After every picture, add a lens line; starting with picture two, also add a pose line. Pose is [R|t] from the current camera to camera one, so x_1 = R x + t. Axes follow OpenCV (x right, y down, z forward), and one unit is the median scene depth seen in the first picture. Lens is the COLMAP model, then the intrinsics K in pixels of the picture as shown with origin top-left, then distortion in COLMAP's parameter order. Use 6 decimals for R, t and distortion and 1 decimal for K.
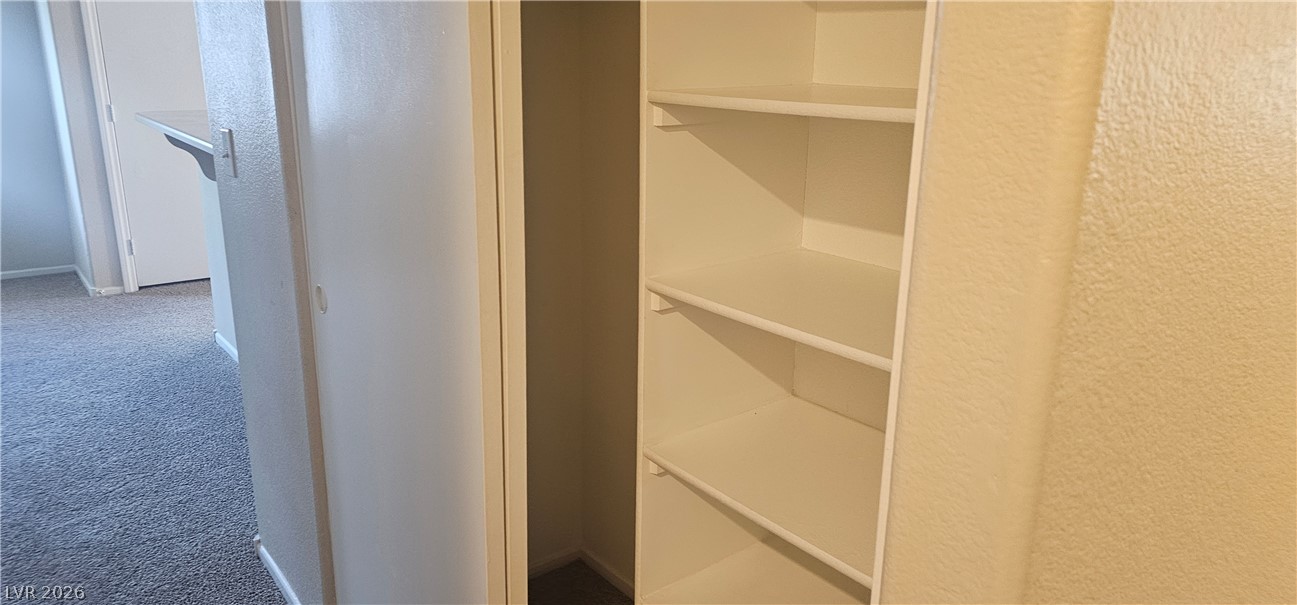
lens RADIAL K [[870.8, 0, 648.5], [0, 870.8, 302.5], [0, 0, 1]] dist [0.022898, -0.005781]
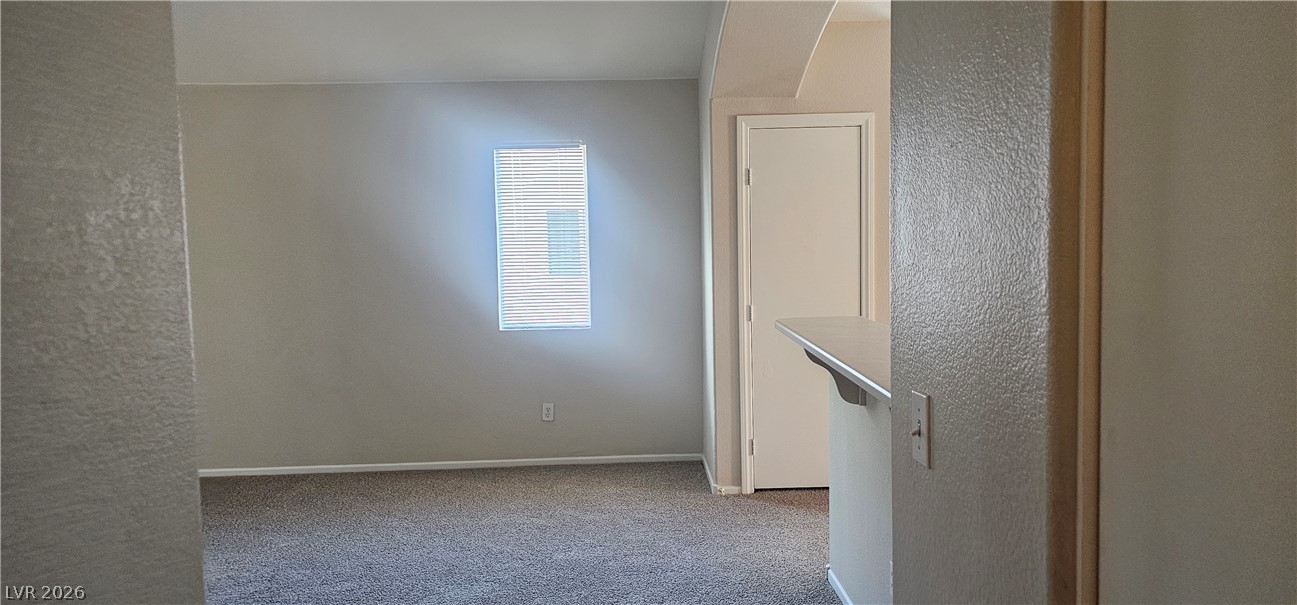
lens RADIAL K [[870.8, 0, 648.5], [0, 870.8, 302.5], [0, 0, 1]] dist [0.022898, -0.005781]
pose [[0.799129, 0.007810, -0.601109, -0.103193], [-0.127225, 0.979464, -0.156410, -0.055671], [0.587543, 0.201468, 0.783712, 0.143337]]
